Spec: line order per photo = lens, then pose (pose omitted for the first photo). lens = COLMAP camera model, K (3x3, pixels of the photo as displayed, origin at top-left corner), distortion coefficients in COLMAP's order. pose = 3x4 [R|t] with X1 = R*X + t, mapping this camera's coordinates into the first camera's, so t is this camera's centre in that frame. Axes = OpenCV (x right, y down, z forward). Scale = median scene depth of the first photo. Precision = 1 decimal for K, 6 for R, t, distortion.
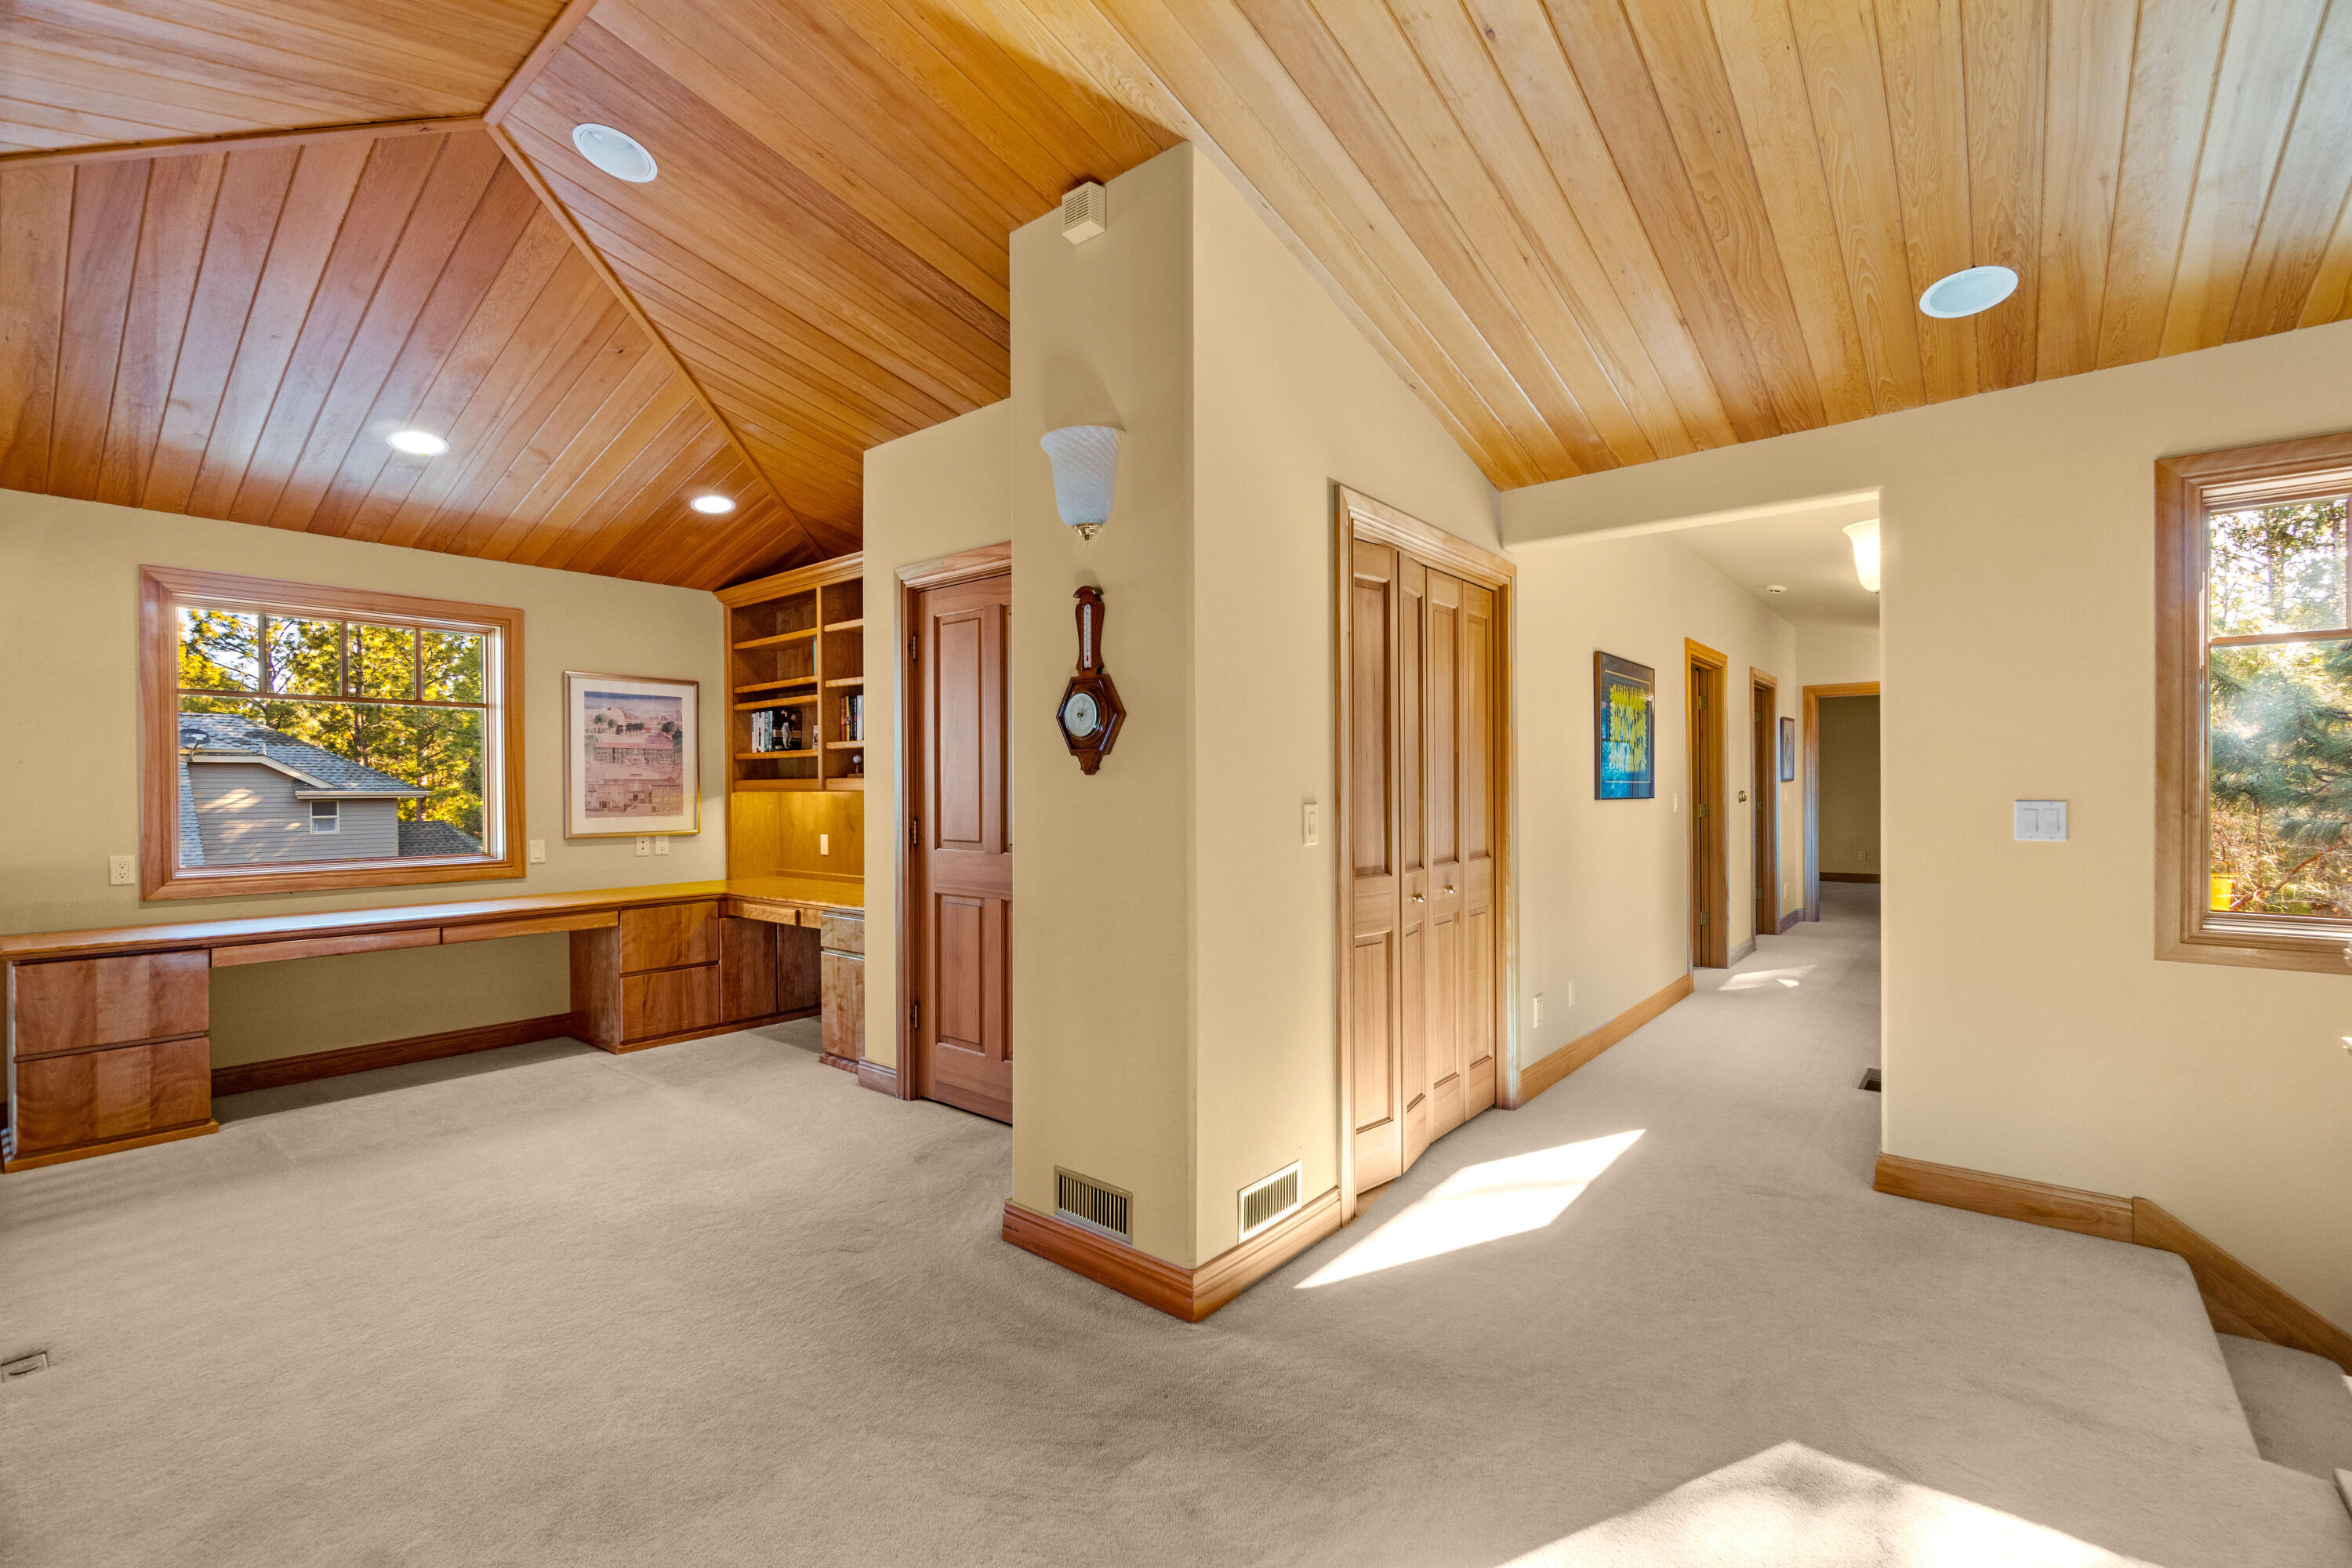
lens RADIAL K [[1012.0, 0, 1182.5], [0, 1012.0, 775.7], [0, 0, 1]] dist [-0.000859, 0.001076]
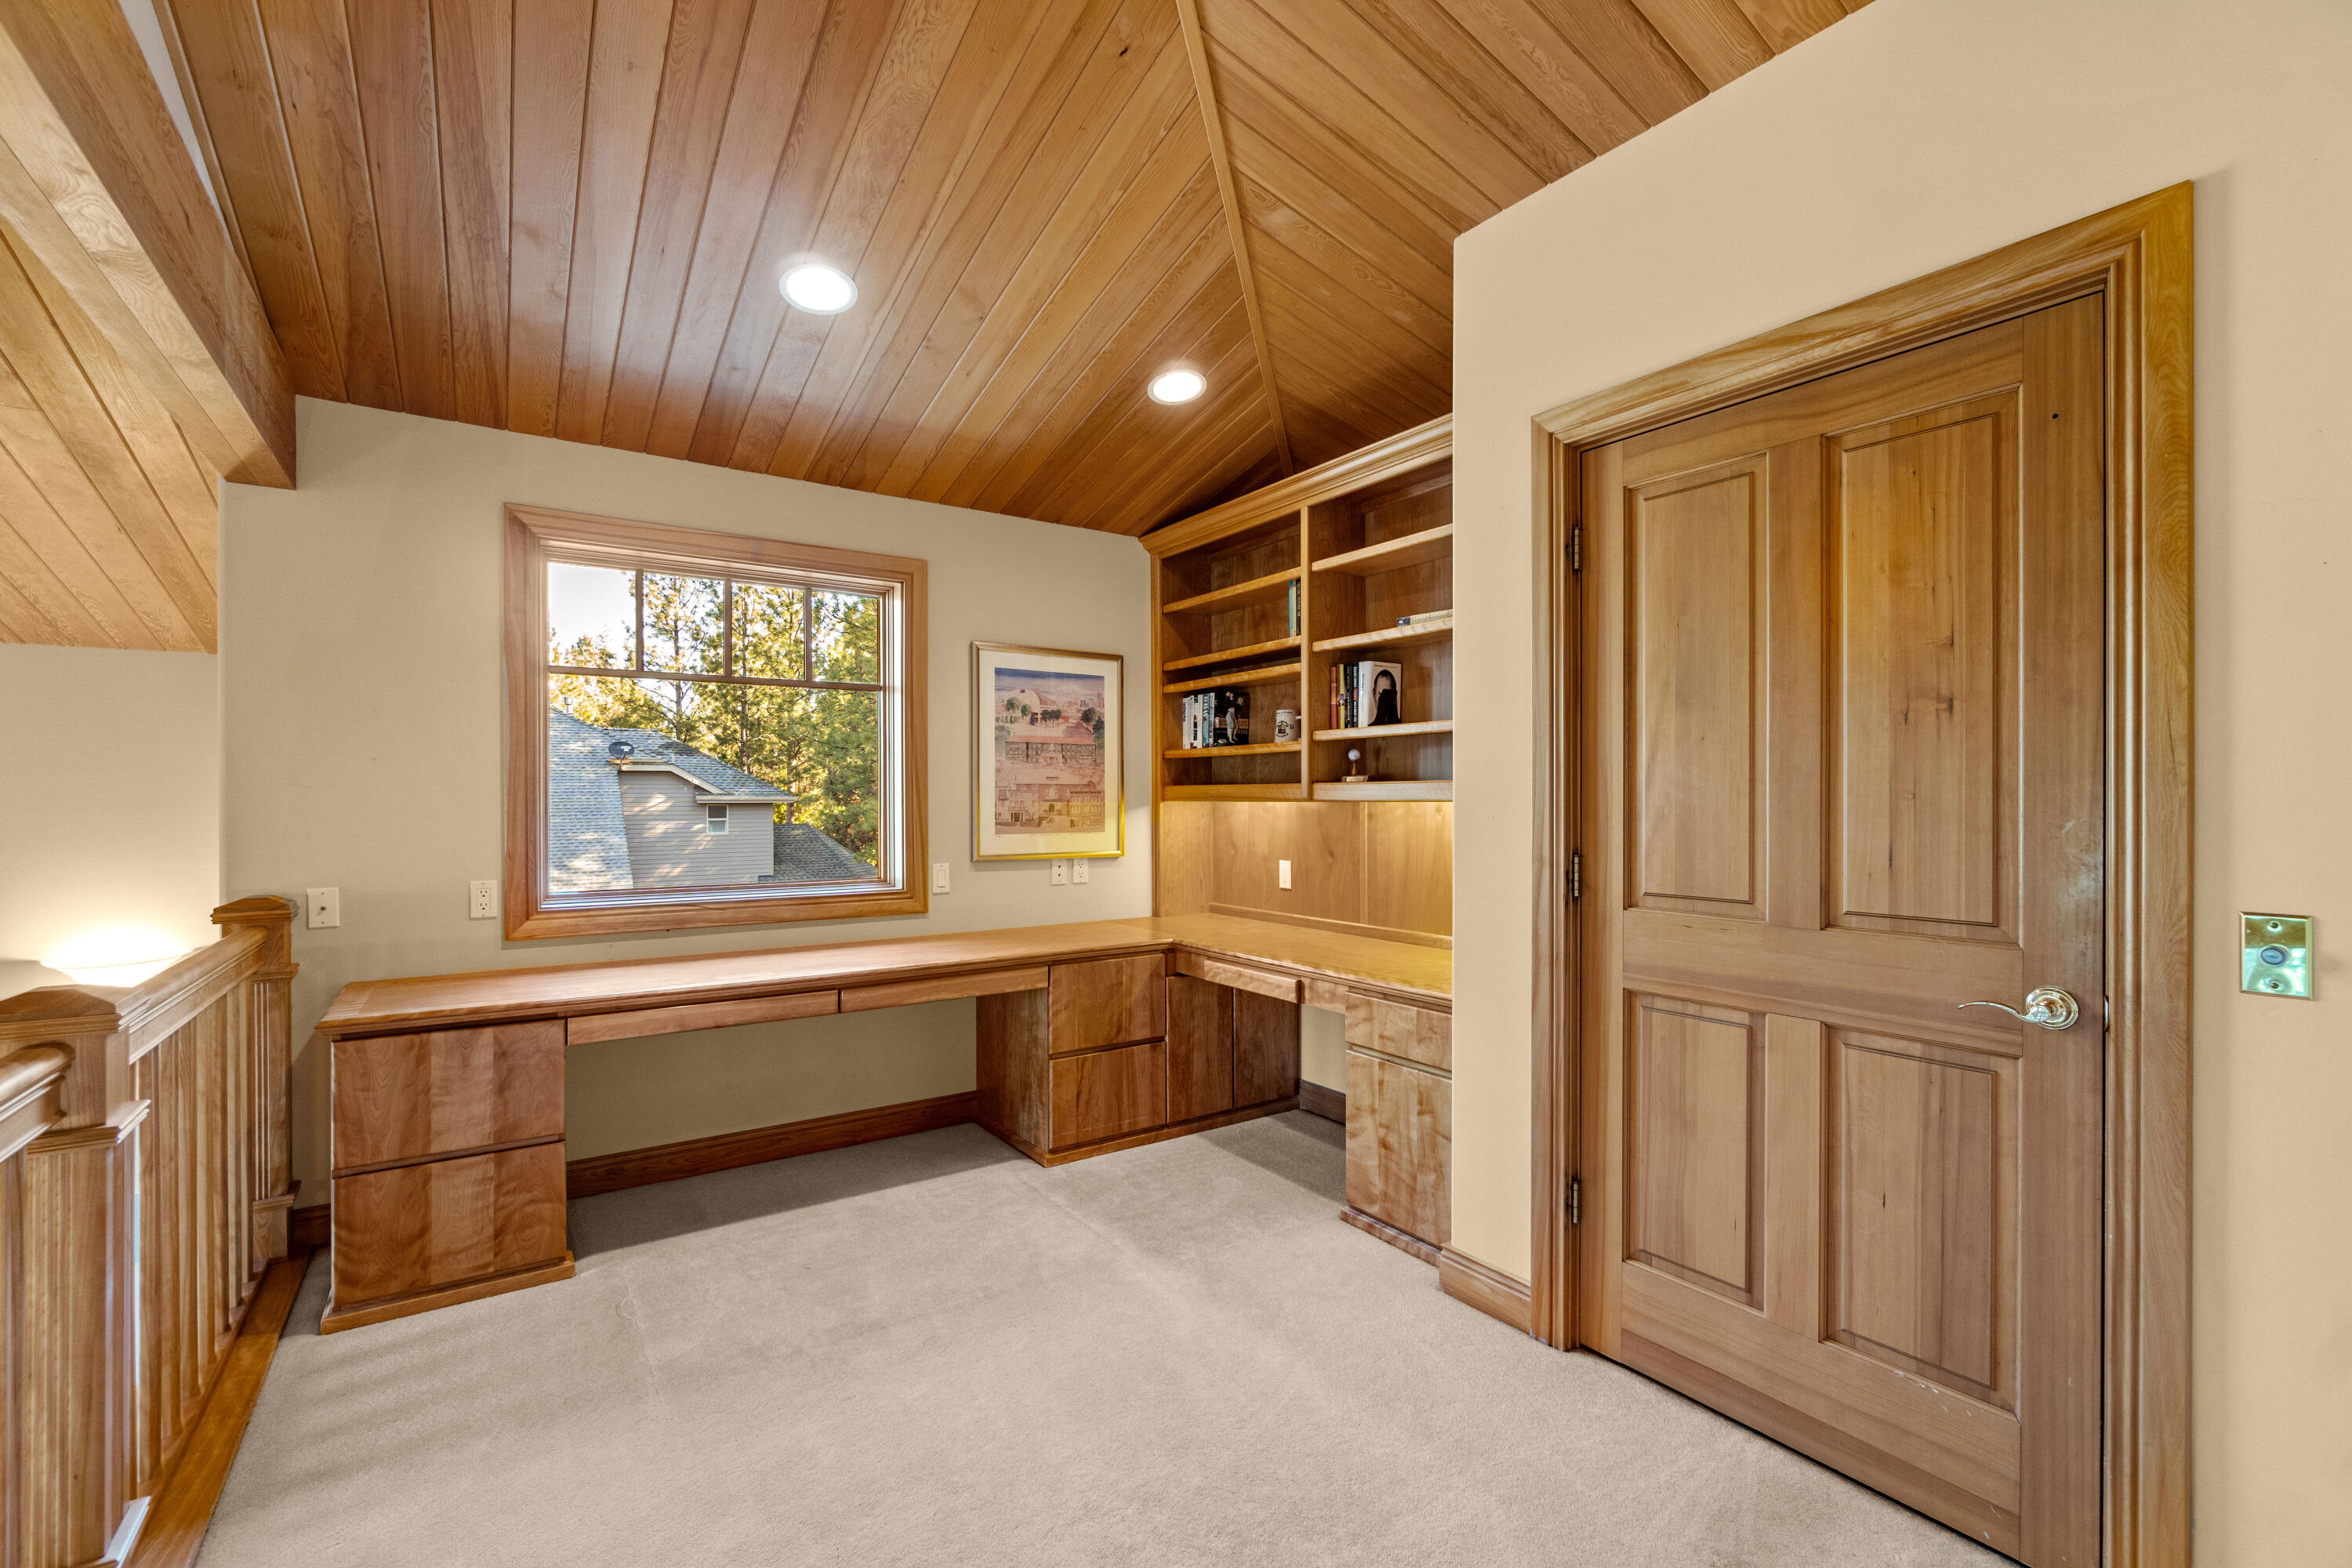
lens RADIAL K [[1012.0, 0, 1182.5], [0, 1012.0, 775.7], [0, 0, 1]] dist [-0.000859, 0.001076]
pose [[0.962683, -0.000712, -0.270630, -0.266570], [-0.001545, 0.999966, -0.008124, 0.003746], [0.270626, 0.008239, 0.962649, 0.327951]]
